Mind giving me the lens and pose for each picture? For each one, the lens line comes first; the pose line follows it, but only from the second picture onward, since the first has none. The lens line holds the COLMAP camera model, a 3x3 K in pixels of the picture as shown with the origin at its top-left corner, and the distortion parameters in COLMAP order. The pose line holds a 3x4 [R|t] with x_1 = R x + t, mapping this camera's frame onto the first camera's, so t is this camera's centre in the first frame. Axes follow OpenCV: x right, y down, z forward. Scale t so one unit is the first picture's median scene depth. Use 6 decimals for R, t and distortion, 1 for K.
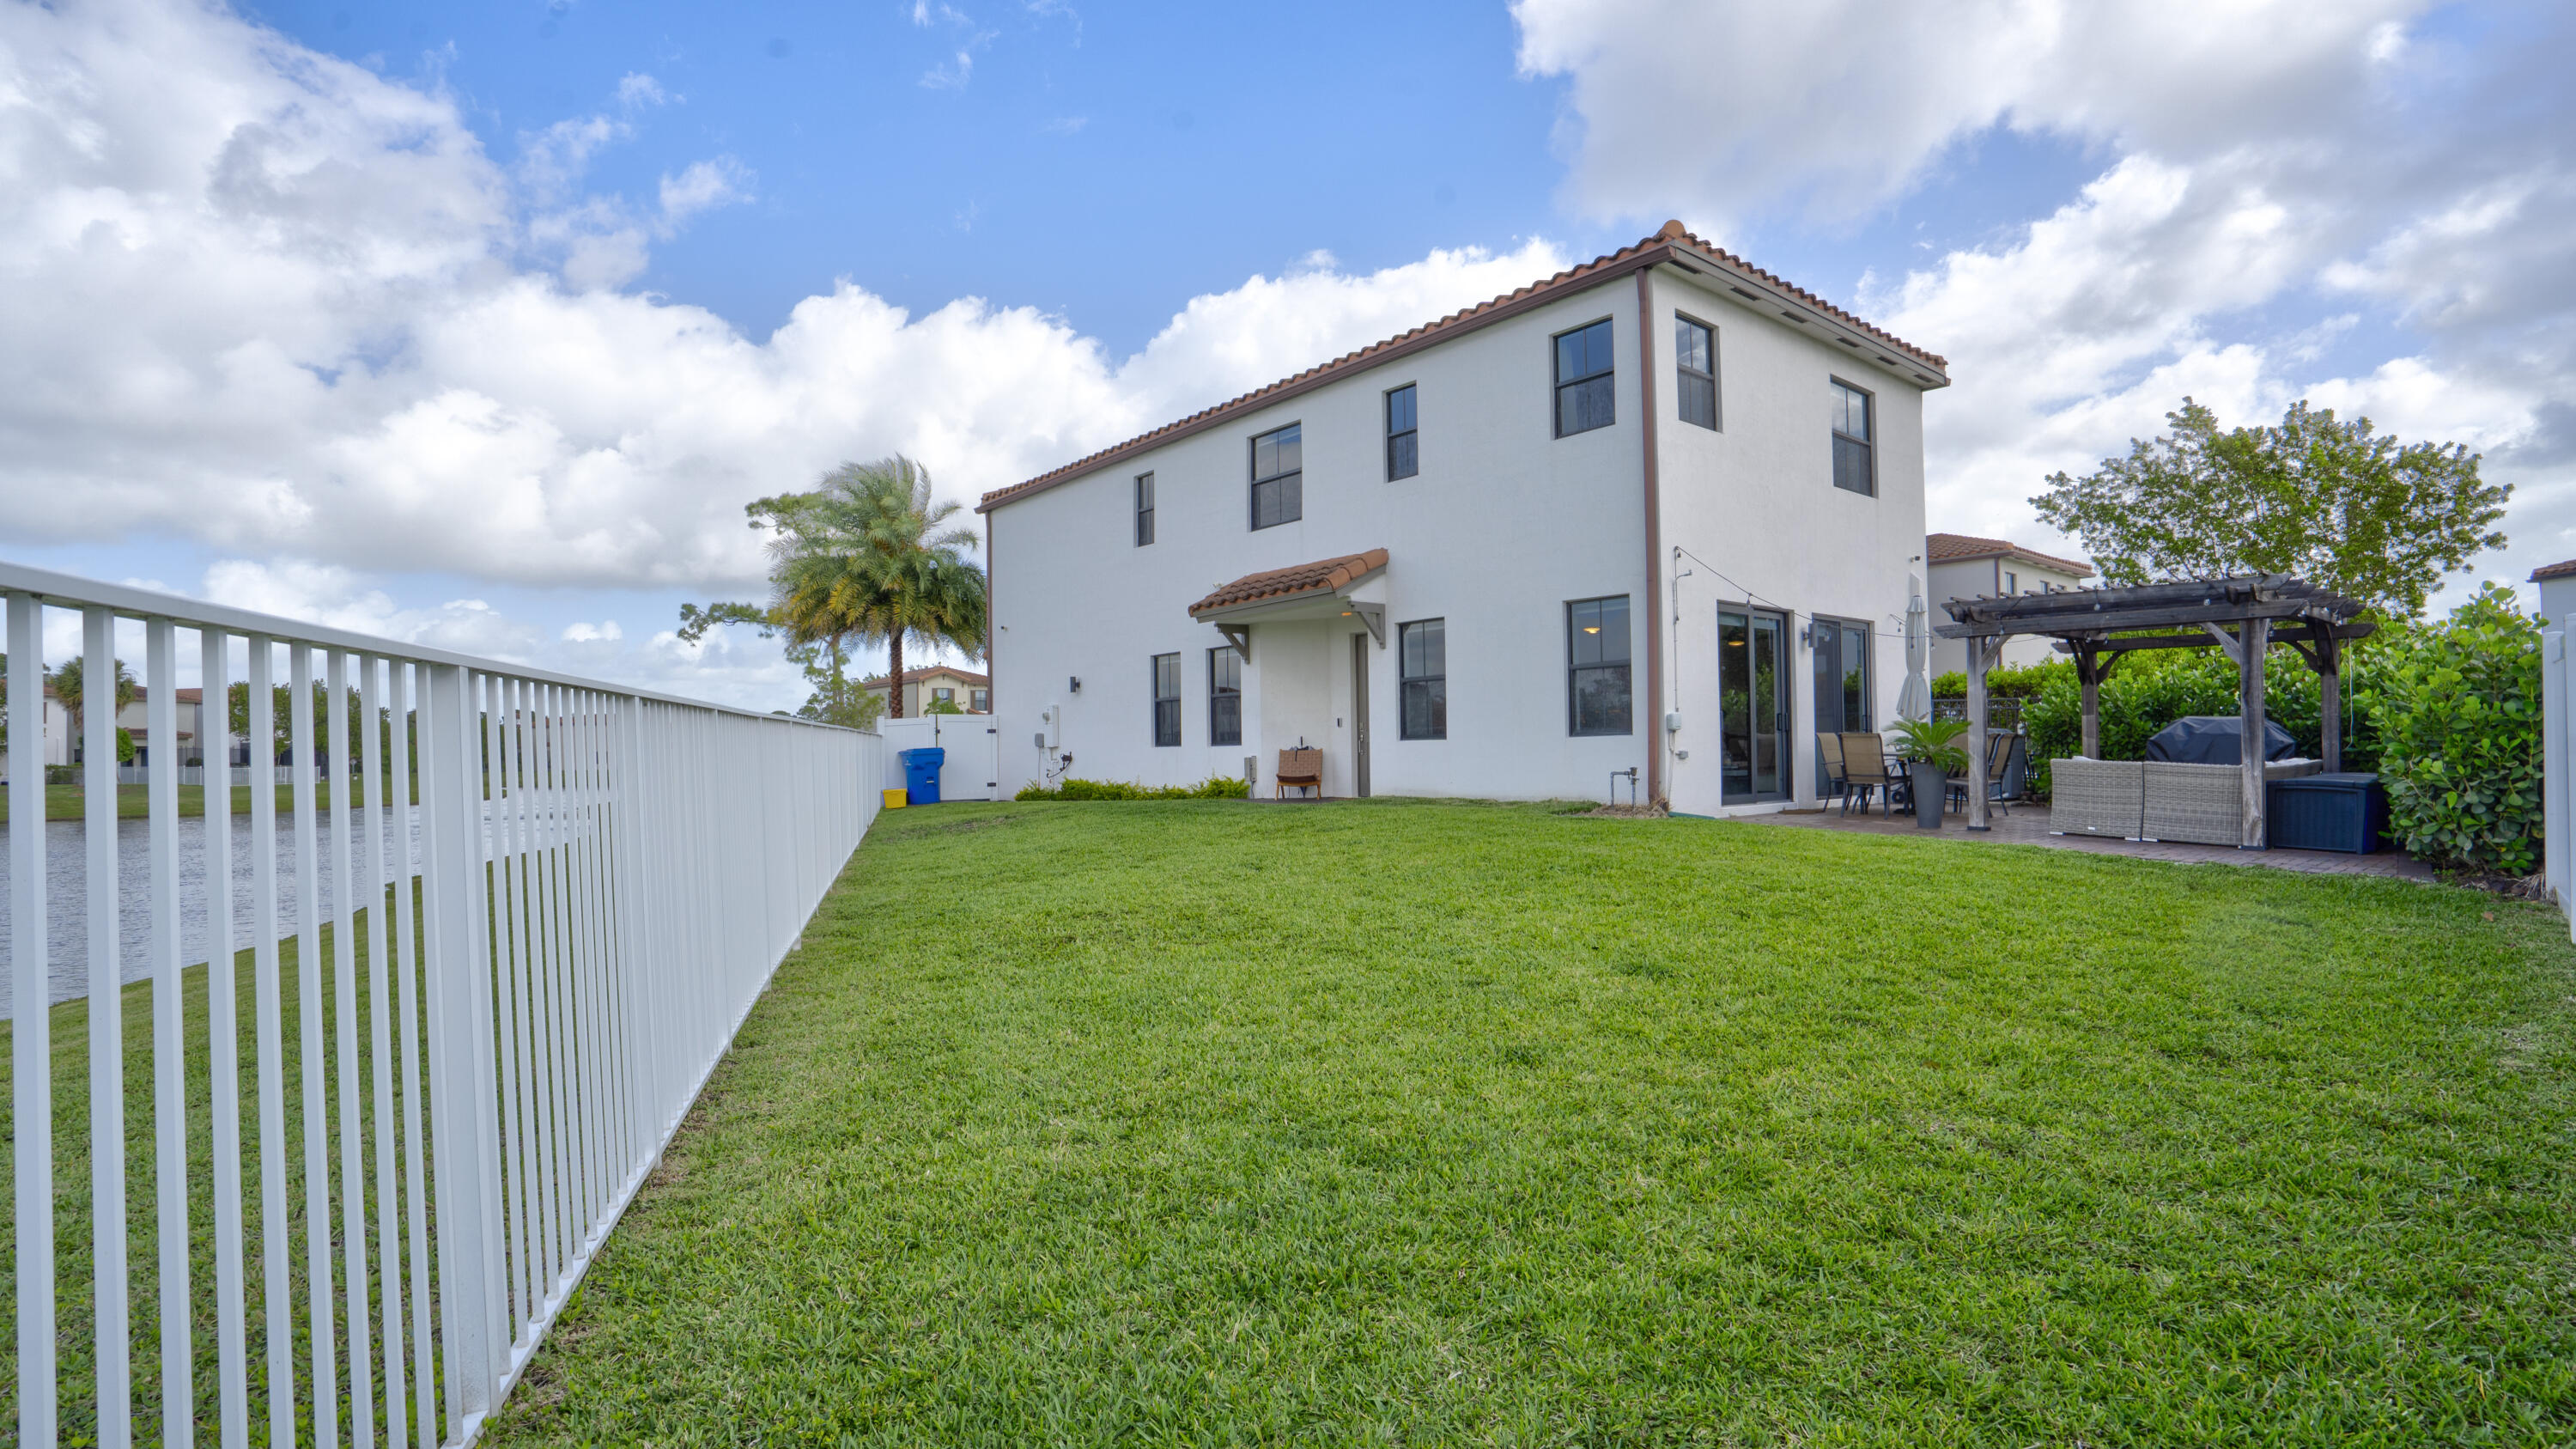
lens RADIAL K [[1202.9, 0, 1303.0], [0, 1202.9, 731.8], [0, 0, 1]] dist [-0.051543, 0.020083]
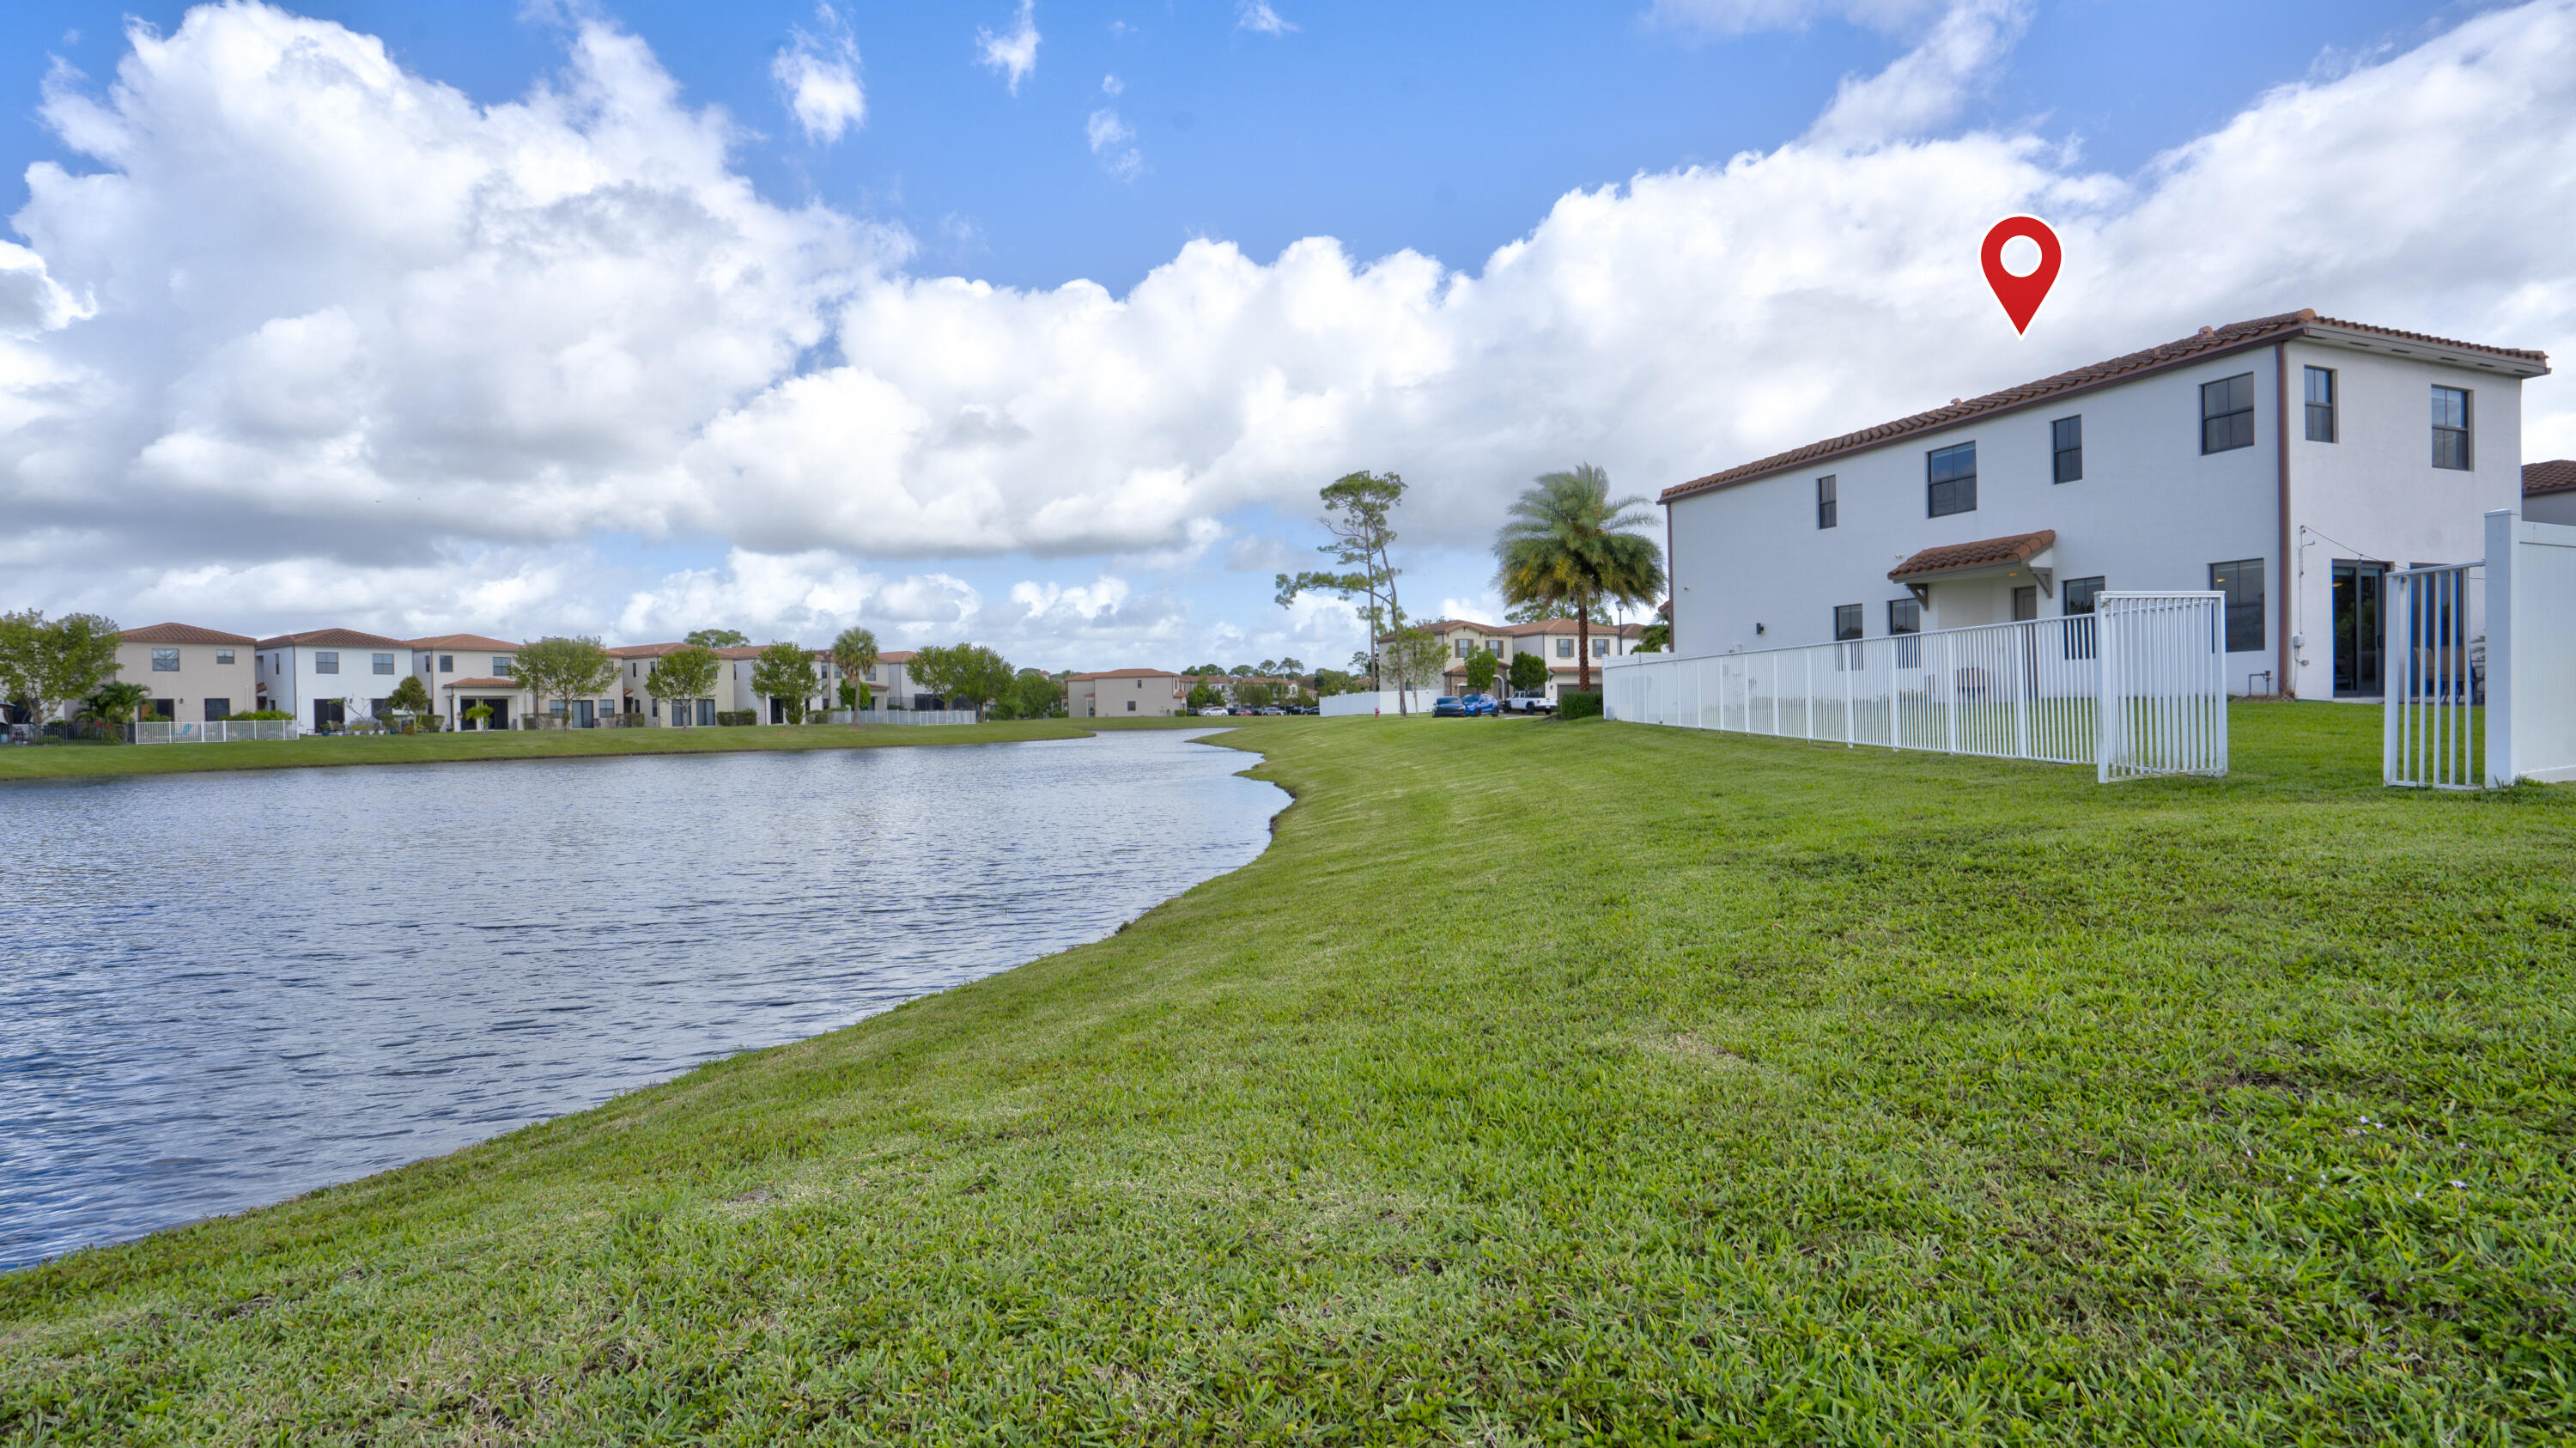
lens RADIAL K [[1202.9, 0, 1303.0], [0, 1202.9, 731.3], [0, 0, 1]] dist [-0.051543, 0.020083]
pose [[0.942085, 0.002070, -0.335369, -0.301002], [0.011540, 0.999189, 0.038583, 0.026889], [0.335177, -0.040219, 0.941296, -0.653272]]
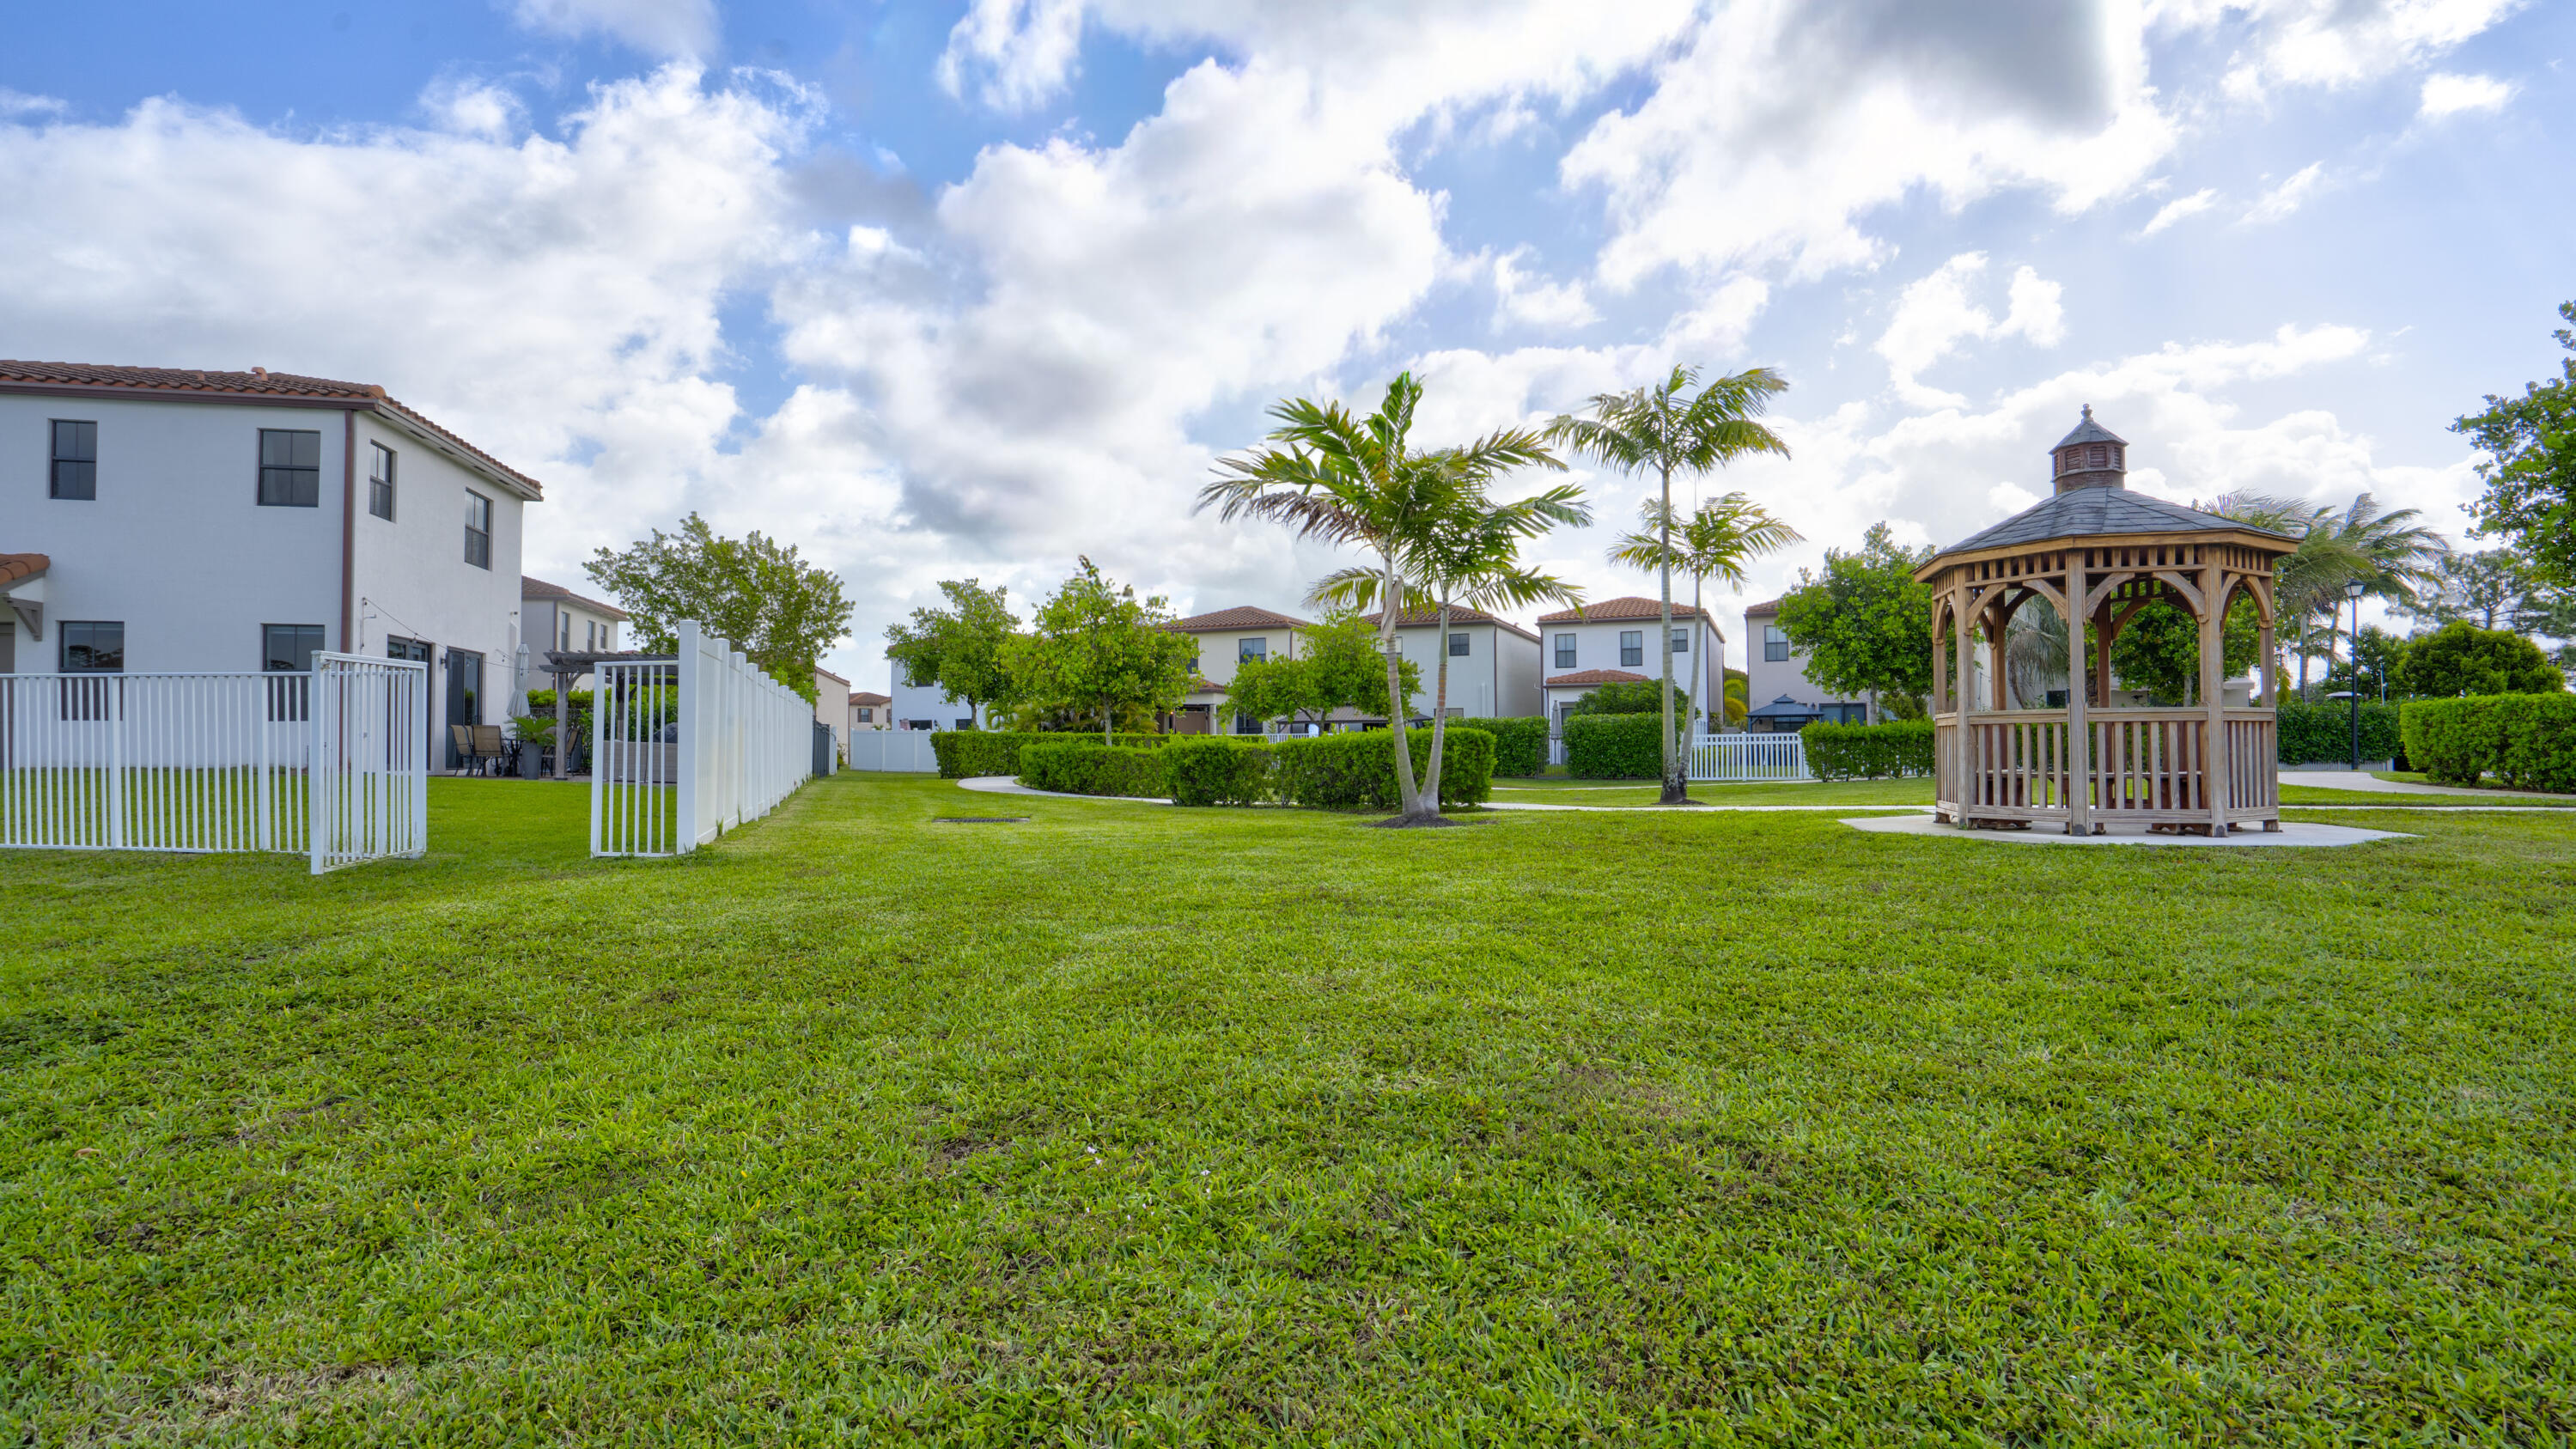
lens RADIAL K [[1202.7, 0, 1303.0], [0, 1202.7, 731.8], [0, 0, 1]] dist [-0.051543, 0.020083]
pose [[0.441863, 0.029639, 0.896593, -0.384801], [-0.017815, 0.999547, -0.024263, 0.023663], [-0.896905, -0.005252, 0.442191, -0.567438]]
